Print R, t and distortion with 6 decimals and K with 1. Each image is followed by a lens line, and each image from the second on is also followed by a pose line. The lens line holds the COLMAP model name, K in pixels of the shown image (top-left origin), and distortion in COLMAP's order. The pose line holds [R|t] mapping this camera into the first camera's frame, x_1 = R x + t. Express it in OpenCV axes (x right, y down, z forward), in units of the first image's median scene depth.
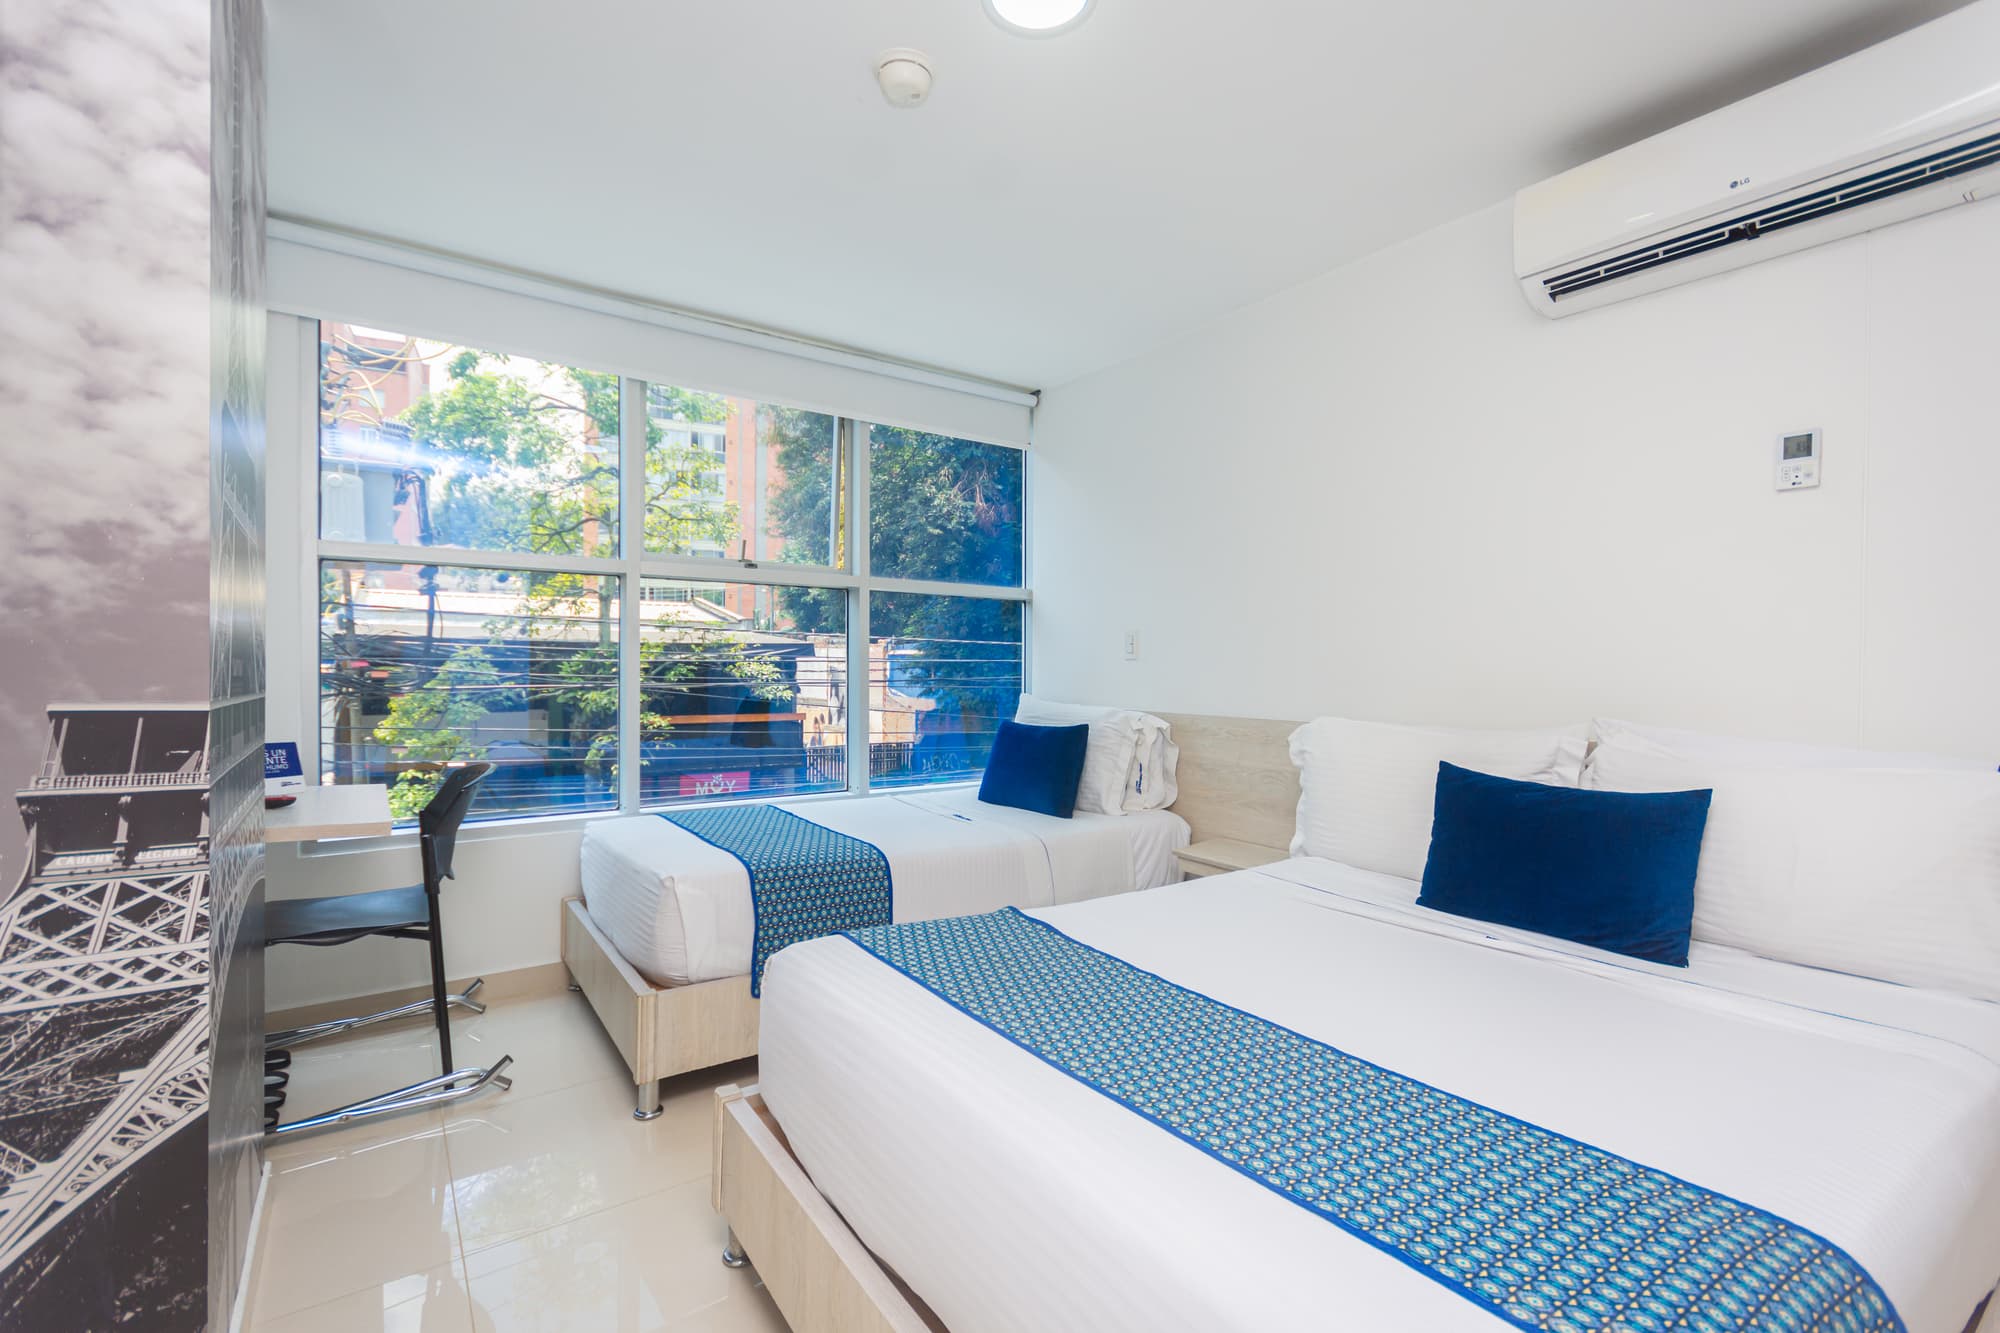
lens RADIAL K [[883.8, 0, 1007.5], [0, 883.8, 667.3], [0, 0, 1]] dist [0.003279, 0.000251]
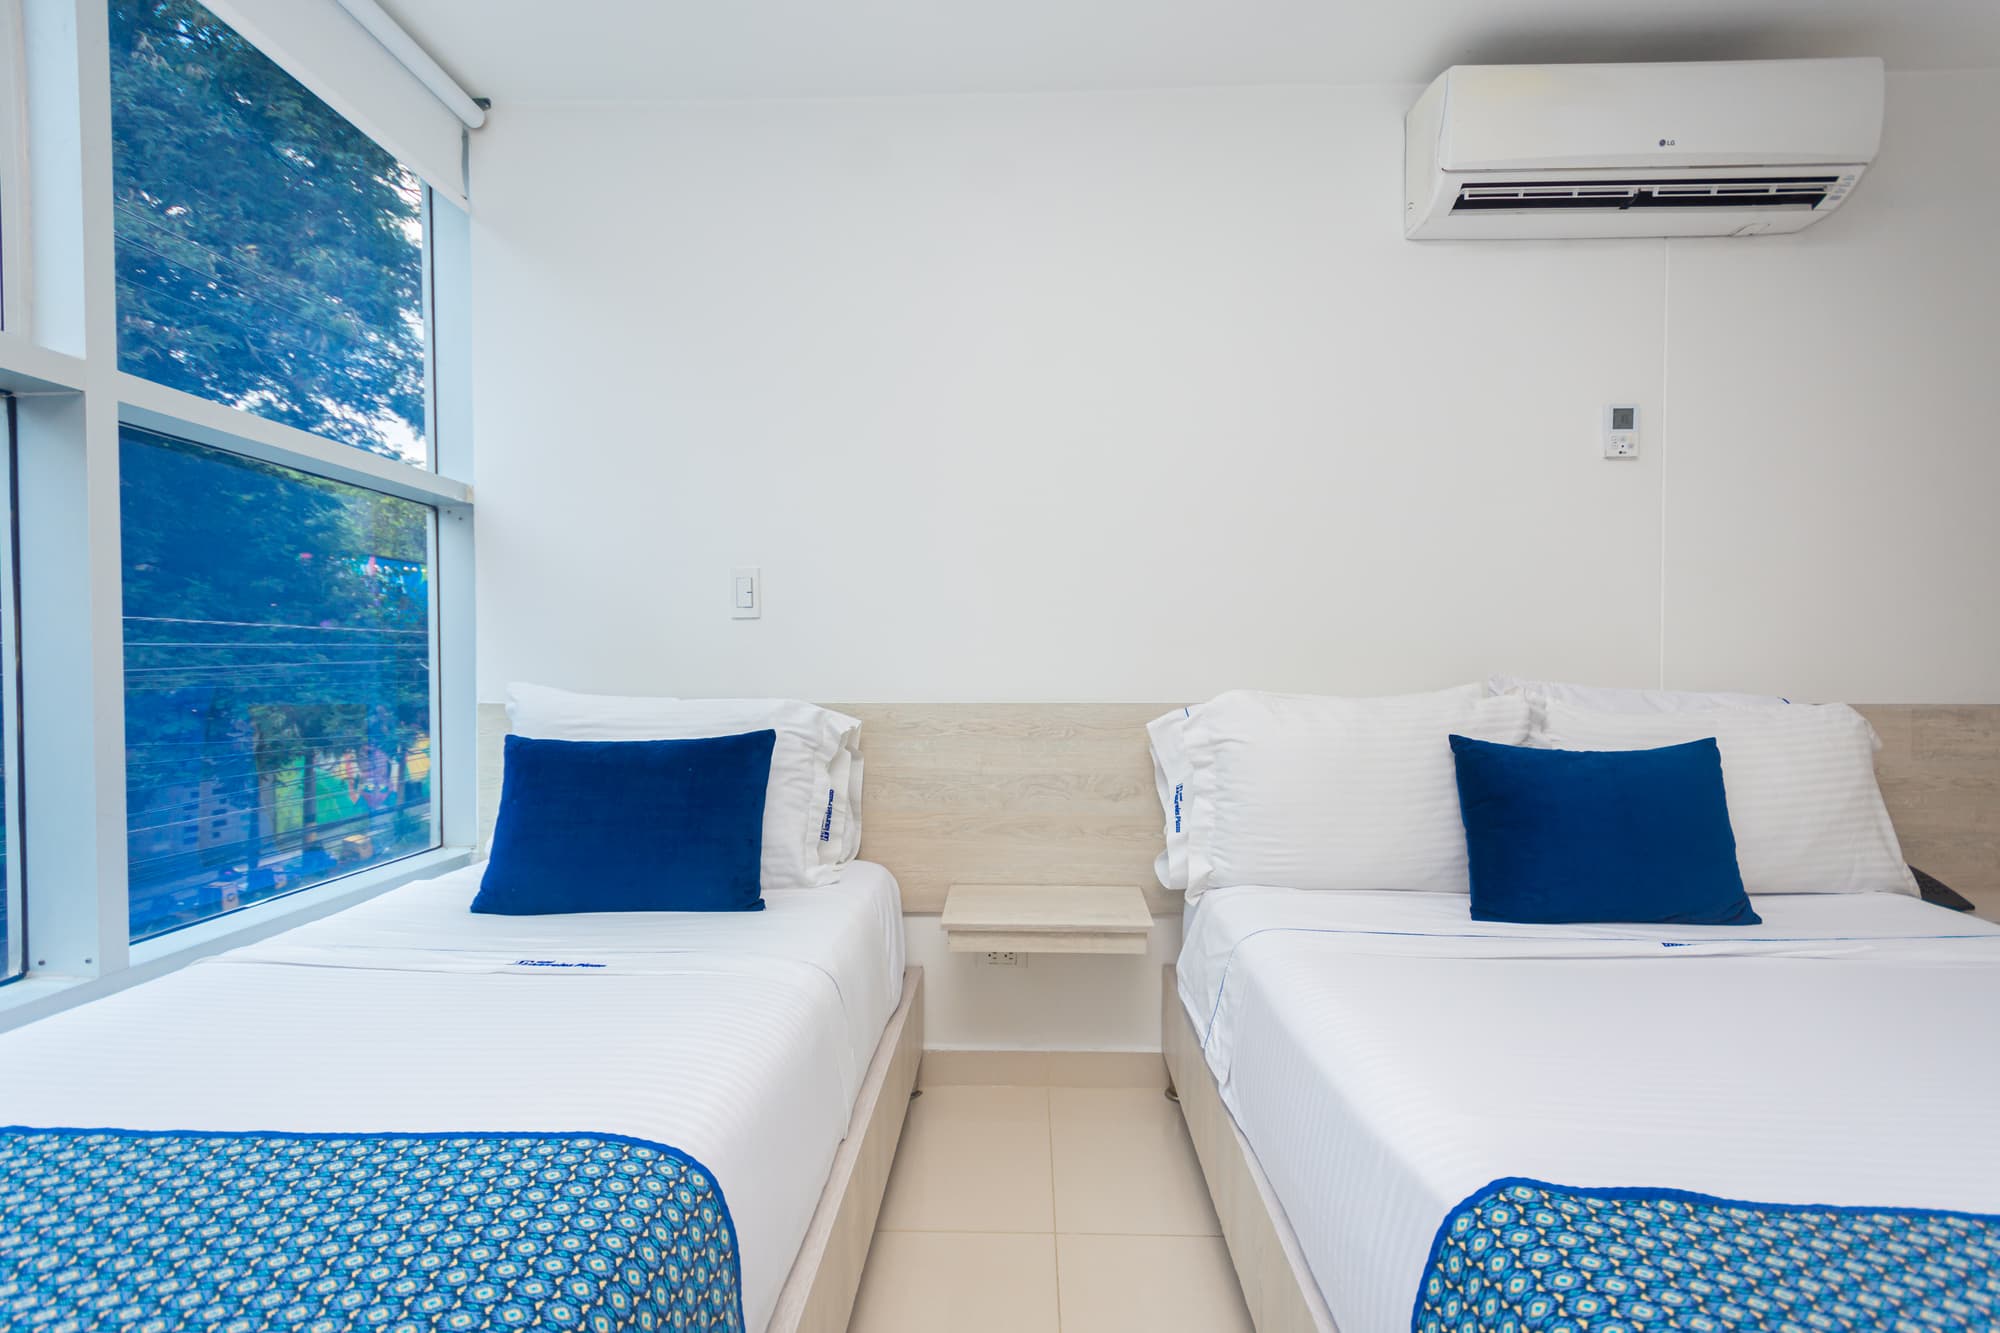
lens RADIAL K [[894.6, 0, 1005.8], [0, 894.6, 673.5], [0, 0, 1]] dist [0.001498, -0.000225]
pose [[0.601085, -0.020533, 0.798922, -0.261132], [0.010153, 0.999785, 0.018056, 0.020921], [-0.799121, -0.002742, 0.601164, 0.552008]]
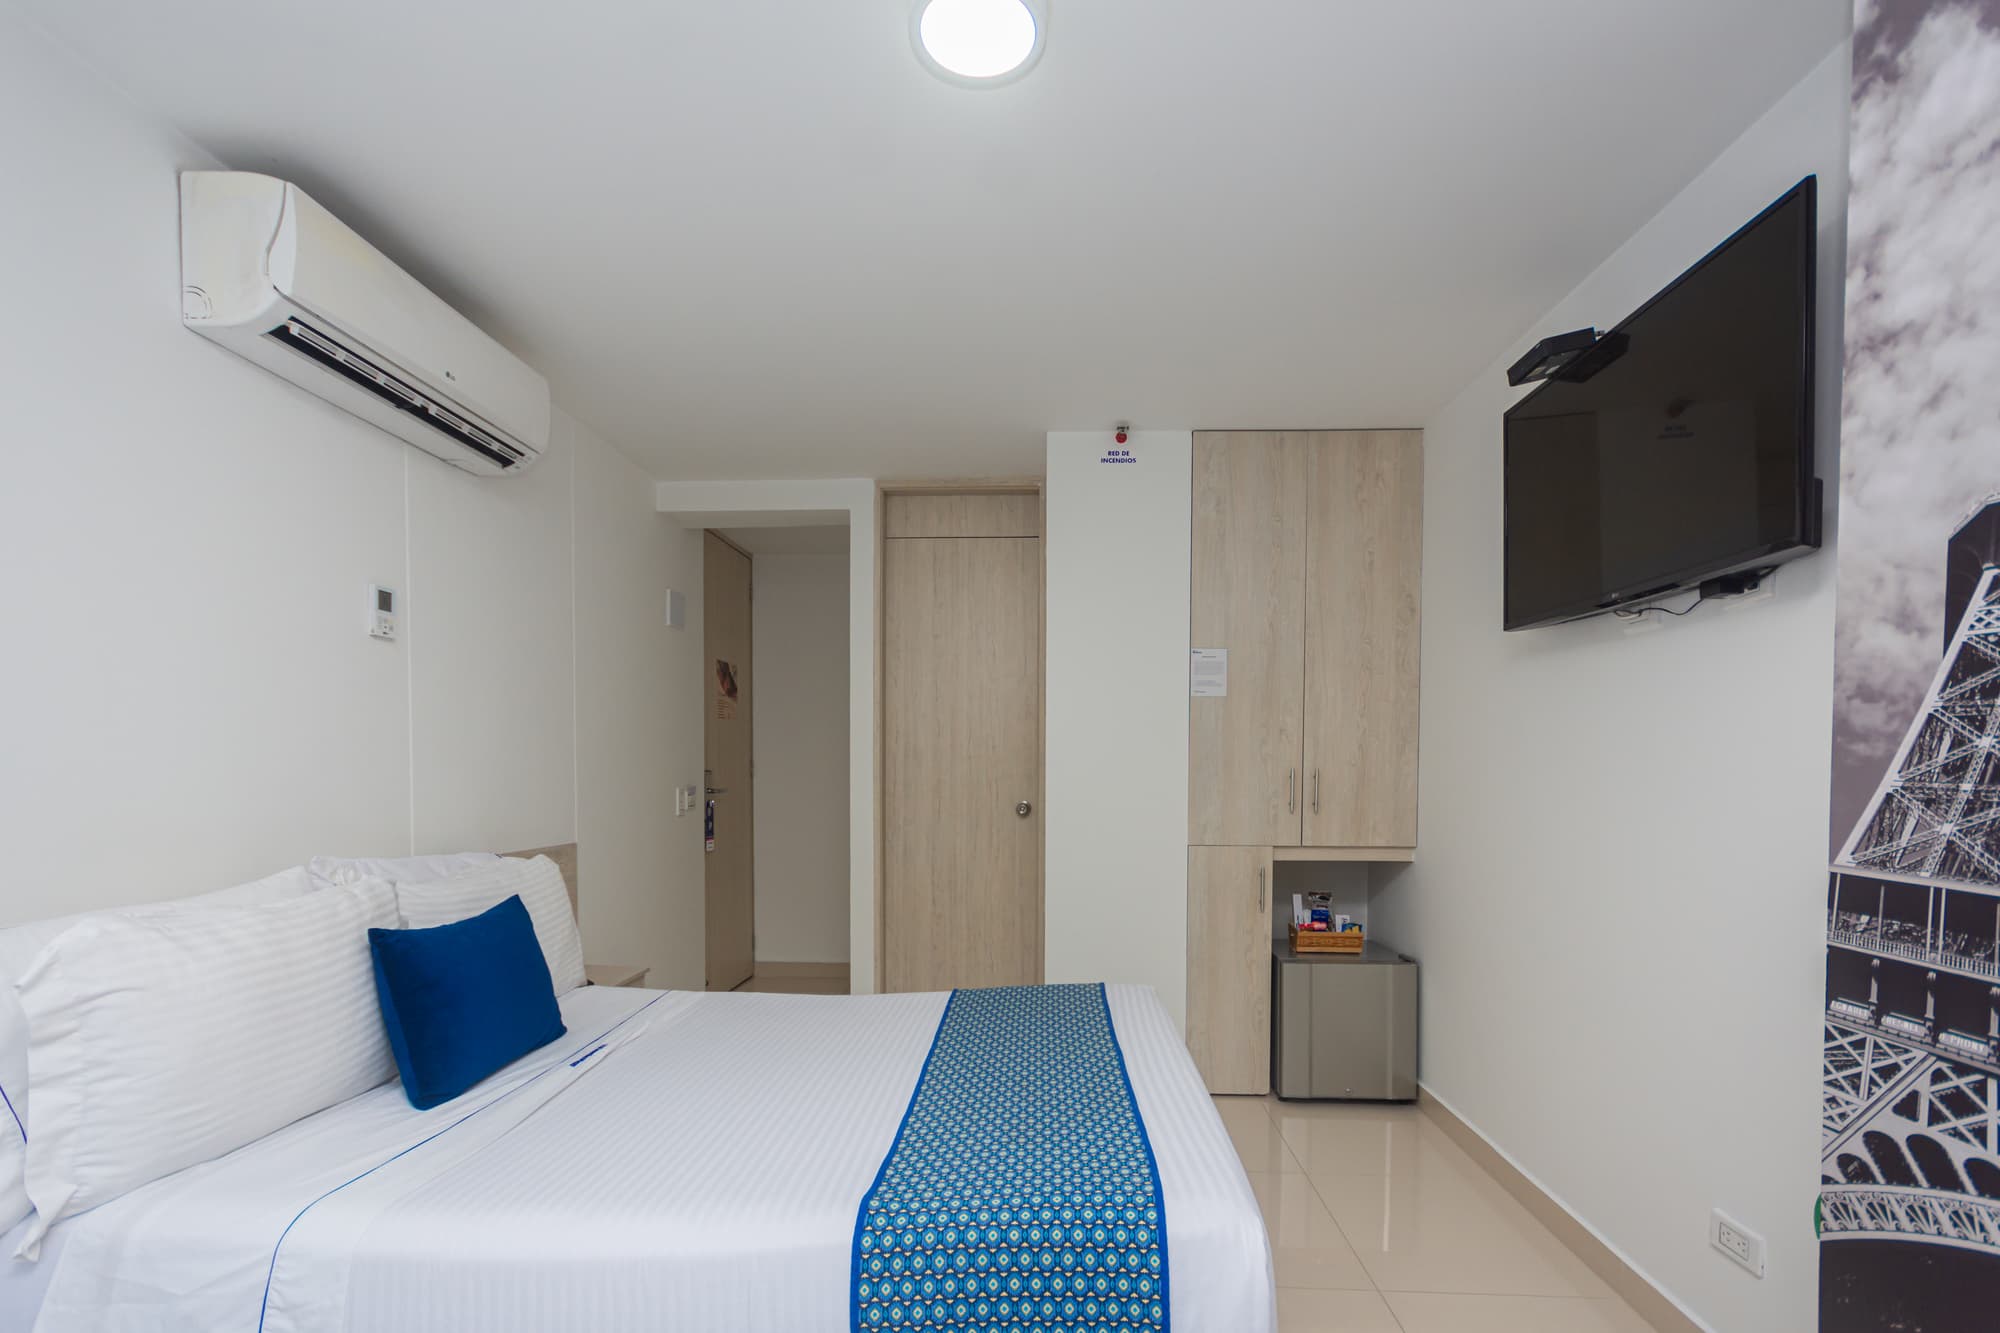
lens RADIAL K [[925.1, 0, 1005.2], [0, 925.1, 794.1], [0, 0, 1]] dist [0.003218, 0.000484]
pose [[-0.781420, -0.025281, 0.623493, -0.283811], [-0.004939, 0.999398, 0.034334, -0.026292], [-0.623986, 0.023750, -0.781075, 0.842288]]
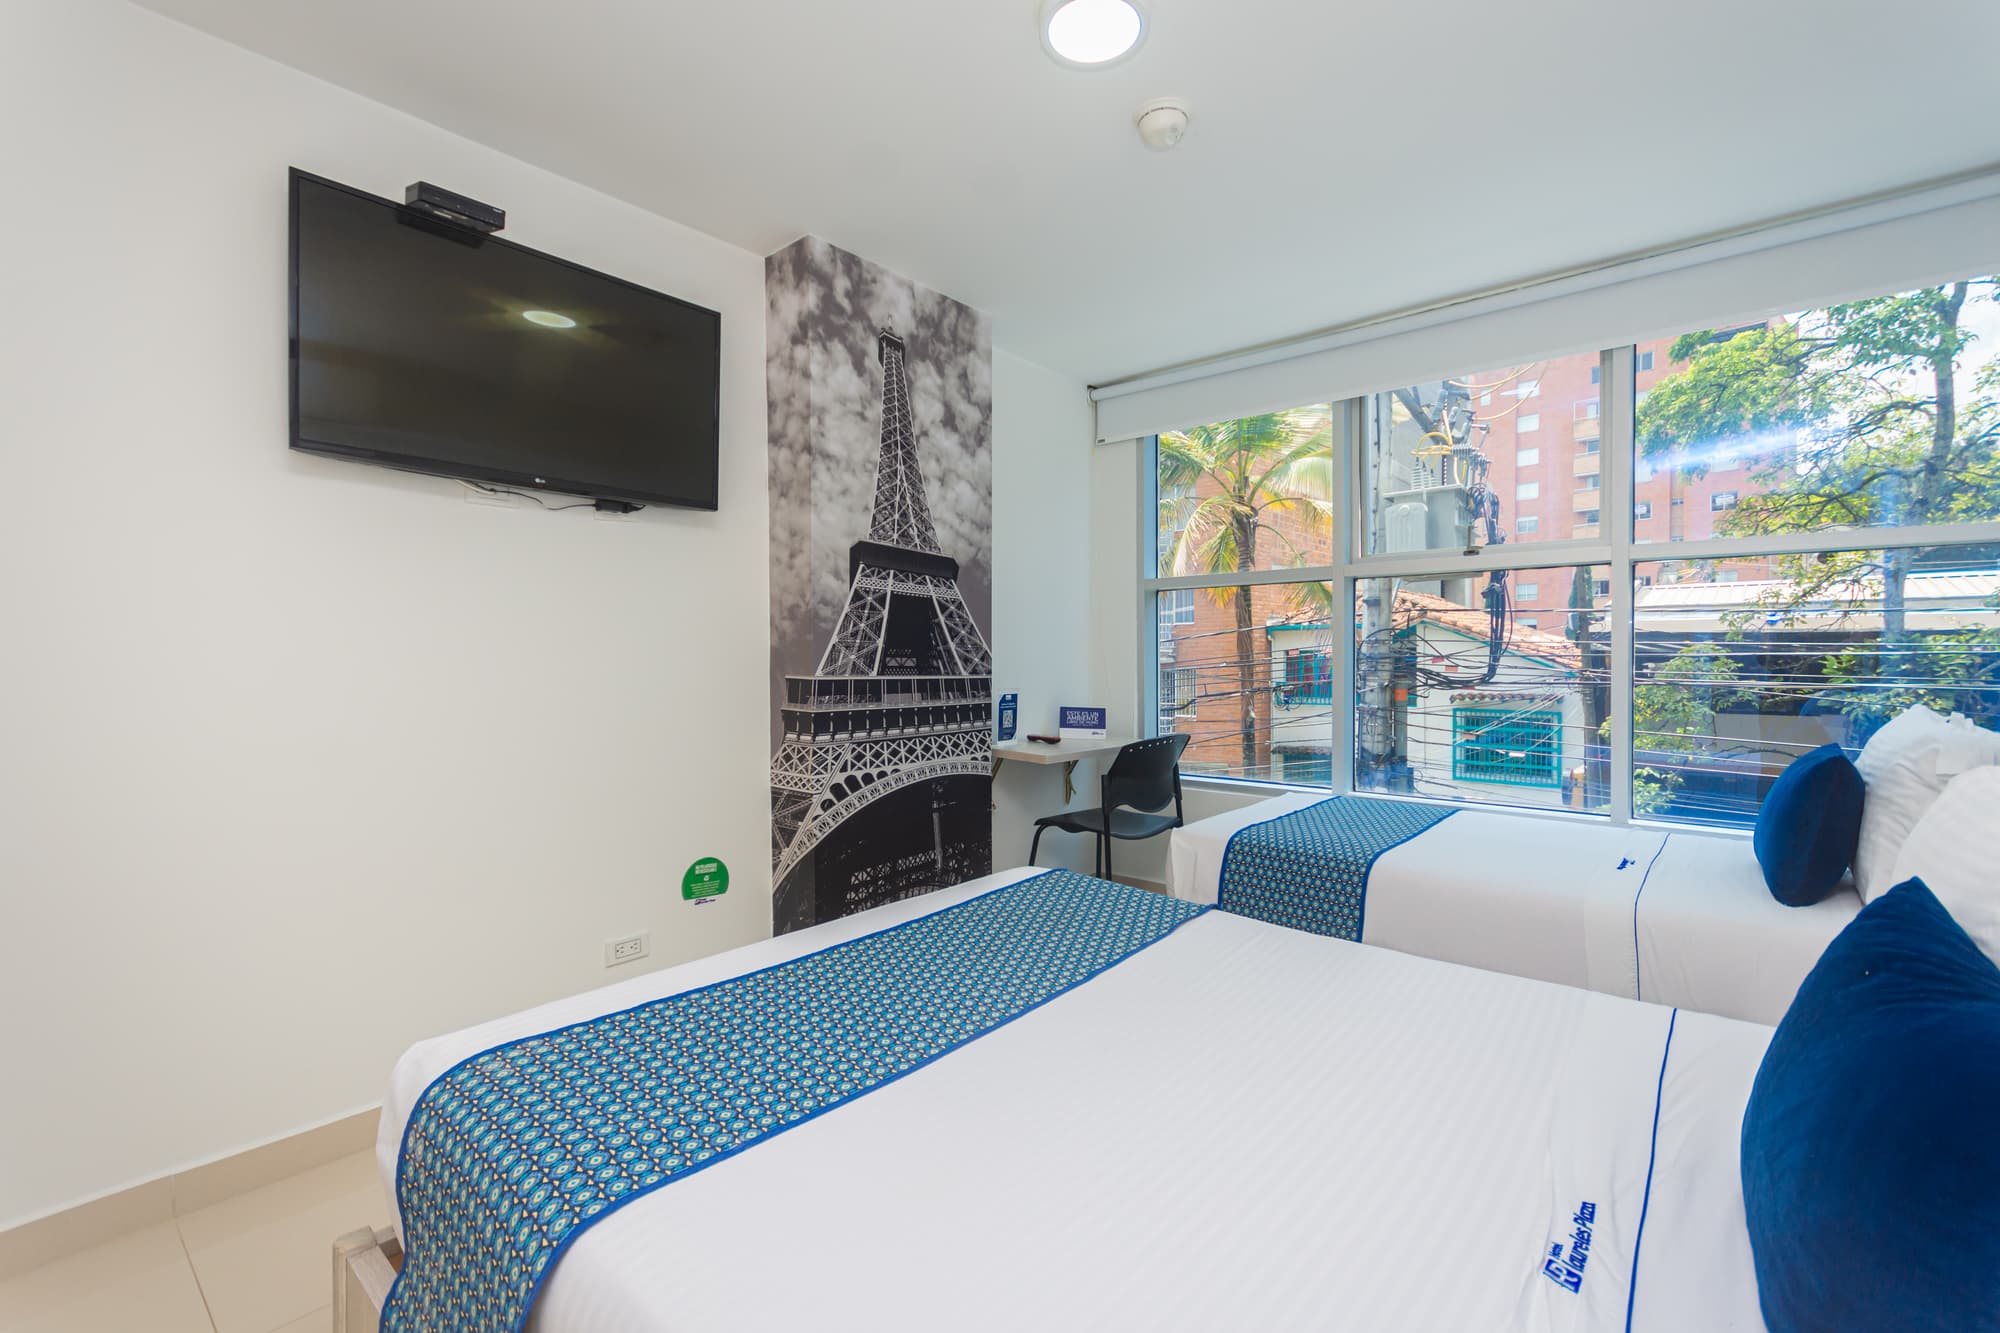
lens RADIAL K [[883.8, 0, 1007.5], [0, 883.8, 667.3], [0, 0, 1]] dist [0.003279, 0.000251]
pose [[0.247494, 0.003597, -0.968883, 0.513534], [0.000004, 0.999993, 0.003714, 0.002532], [0.968889, -0.000923, 0.247493, 0.308285]]
